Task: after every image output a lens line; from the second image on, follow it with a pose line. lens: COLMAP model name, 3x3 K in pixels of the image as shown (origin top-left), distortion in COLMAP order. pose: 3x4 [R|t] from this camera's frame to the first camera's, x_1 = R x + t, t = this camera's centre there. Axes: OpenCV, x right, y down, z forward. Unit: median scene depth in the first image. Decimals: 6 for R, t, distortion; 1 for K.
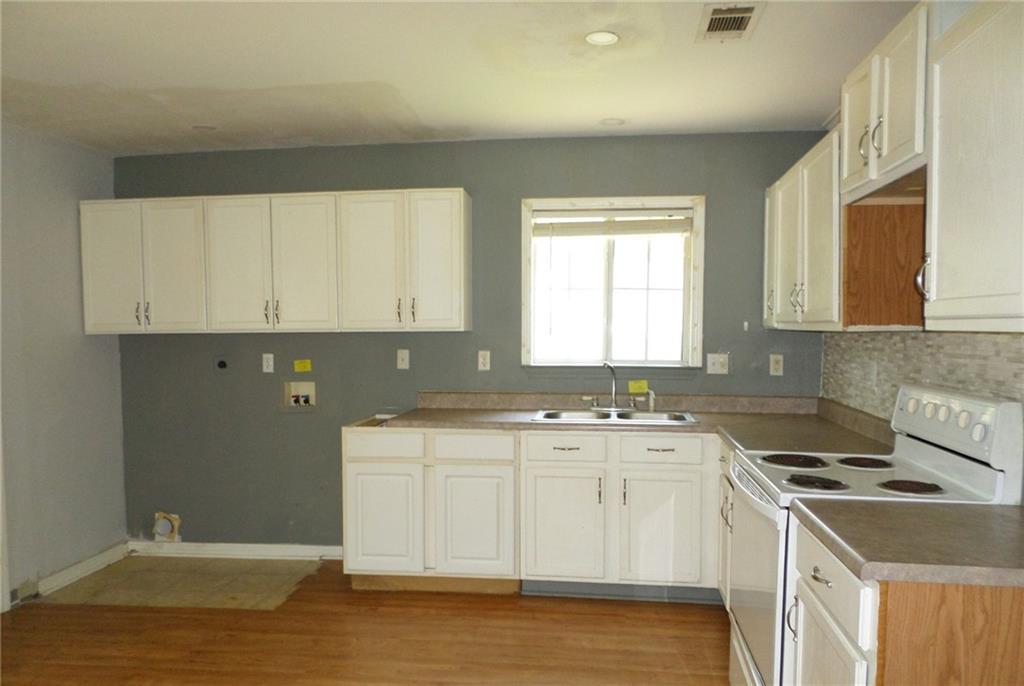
lens RADIAL K [[737.3, 0, 512.0], [0, 737.3, 343.0], [0, 0, 1]] dist [0.003906, 0.001442]
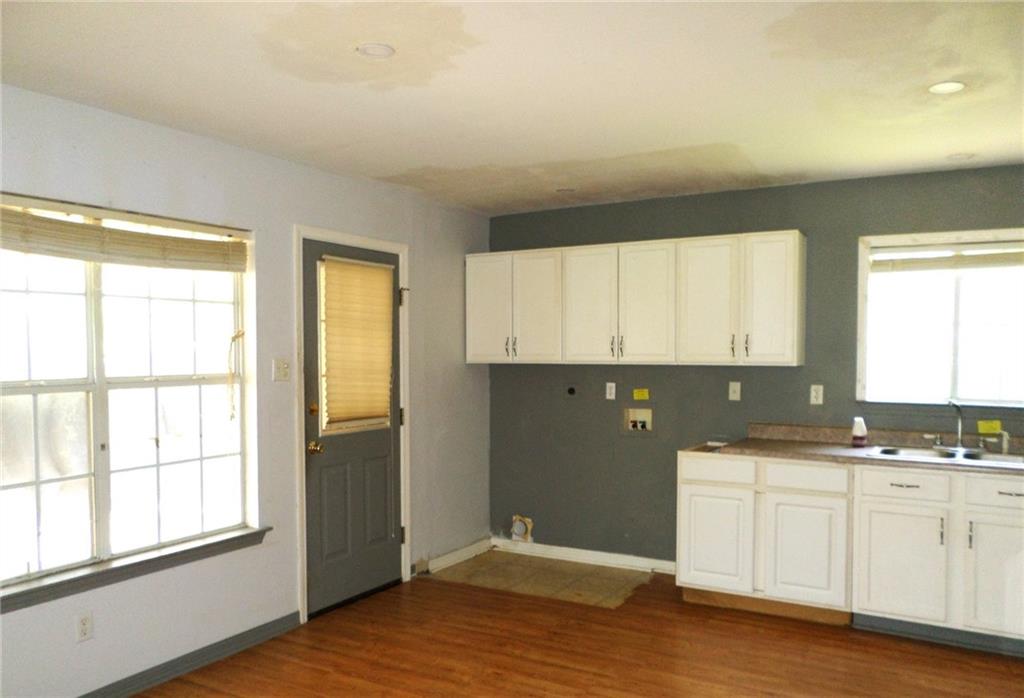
lens RADIAL K [[767.2, 0, 510.8], [0, 767.2, 357.9], [0, 0, 1]] dist [-0.011884, 0.000168]
pose [[0.918708, 0.012354, -0.394744, -0.008881], [-0.019590, 0.999706, -0.014306, -0.003967], [0.394451, 0.020877, 0.918680, -0.151698]]
